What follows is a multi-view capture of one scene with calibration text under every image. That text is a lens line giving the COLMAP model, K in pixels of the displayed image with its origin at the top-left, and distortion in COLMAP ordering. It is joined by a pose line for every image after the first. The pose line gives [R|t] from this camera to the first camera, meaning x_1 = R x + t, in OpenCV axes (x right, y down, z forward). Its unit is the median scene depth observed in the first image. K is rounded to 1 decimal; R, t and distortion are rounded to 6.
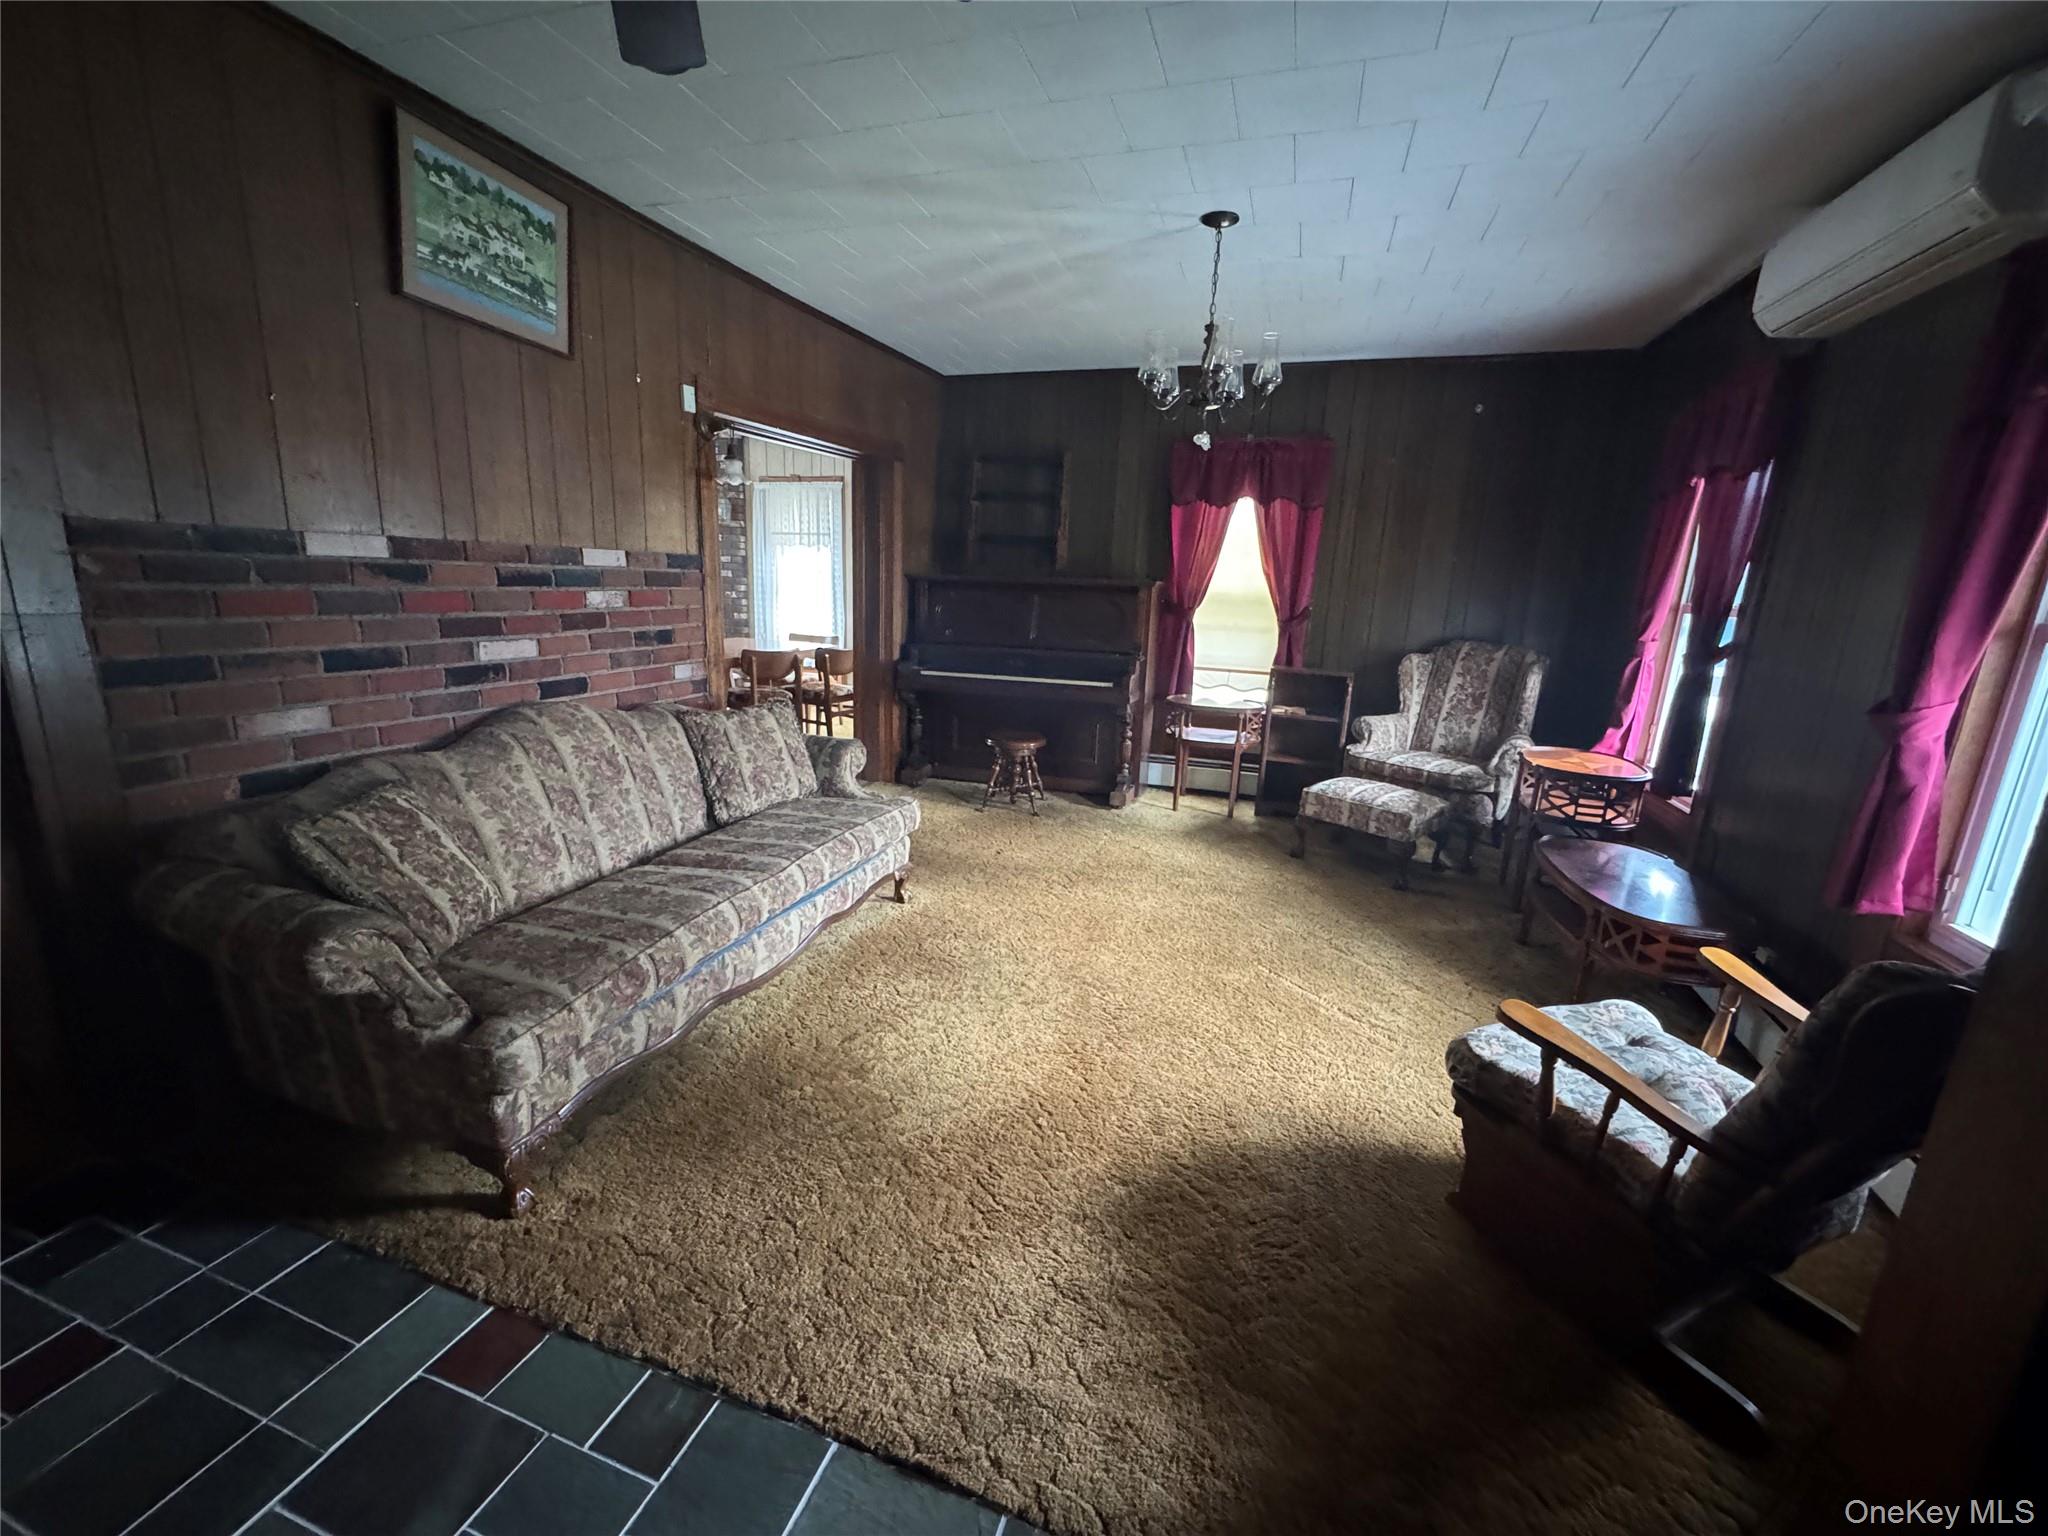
lens RADIAL K [[820.3, 0, 1024.0], [0, 820.3, 768.0], [0, 0, 1]] dist [-0.003039, -0.000122]
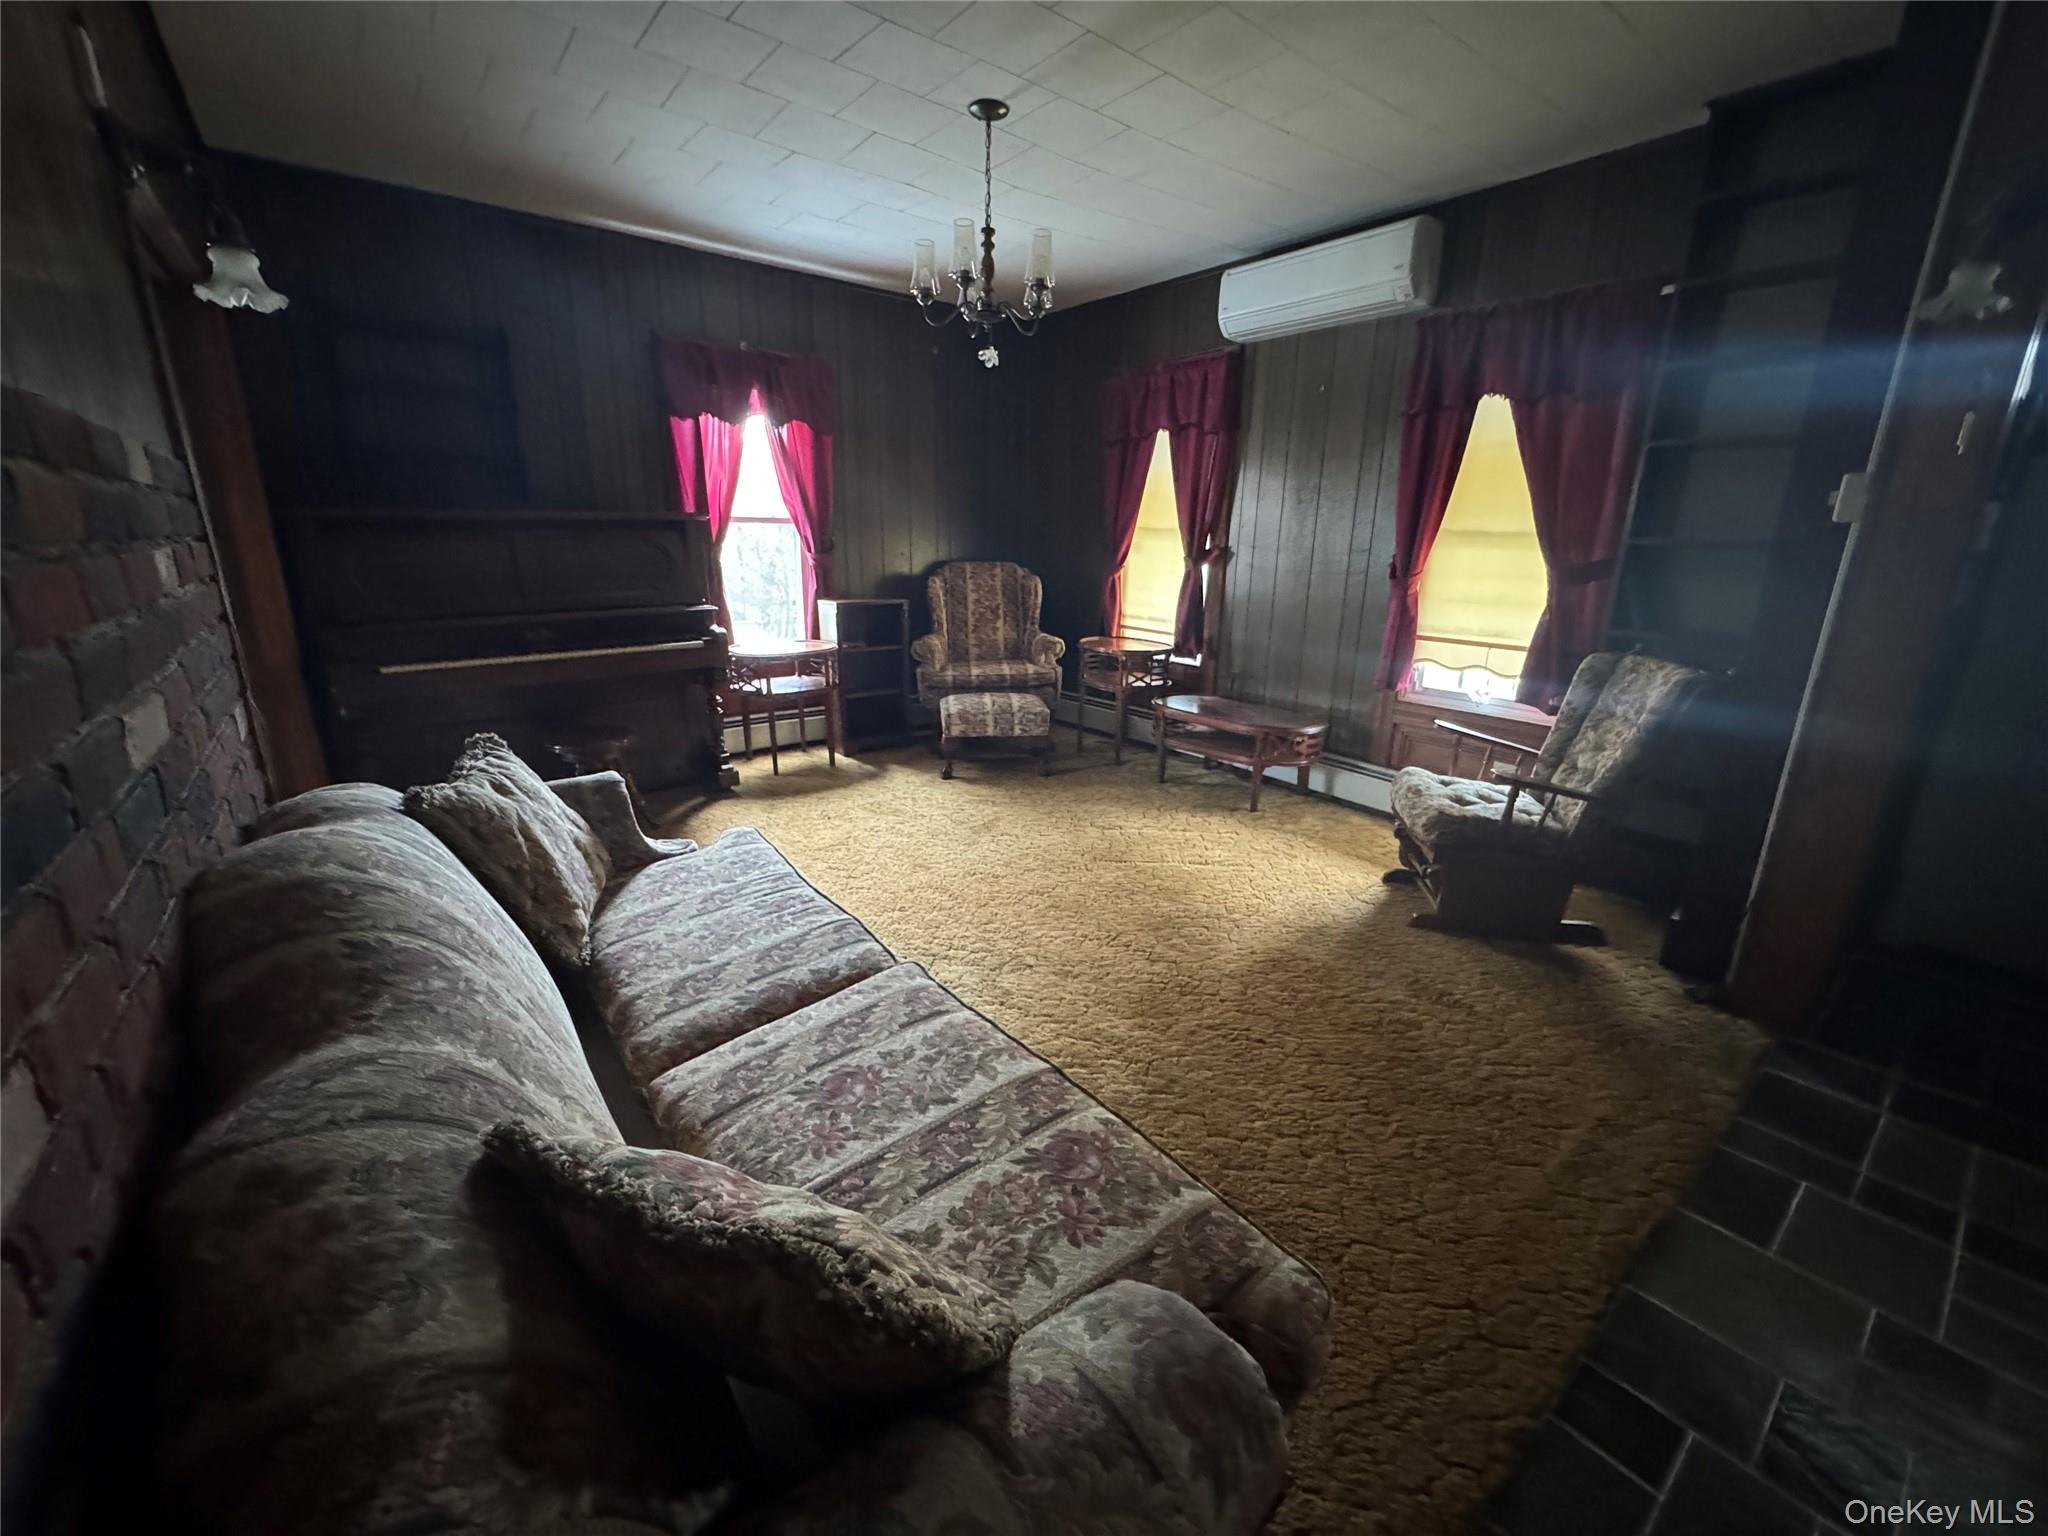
lens RADIAL K [[819.8, 0, 1024.0], [0, 819.8, 768.0], [0, 0, 1]] dist [-0.002139, 0.000281]
pose [[0.544027, -0.262400, 0.796983, -0.629838], [0.199243, 0.963075, 0.181079, -0.104673], [-0.815069, 0.060281, 0.576220, 0.446387]]
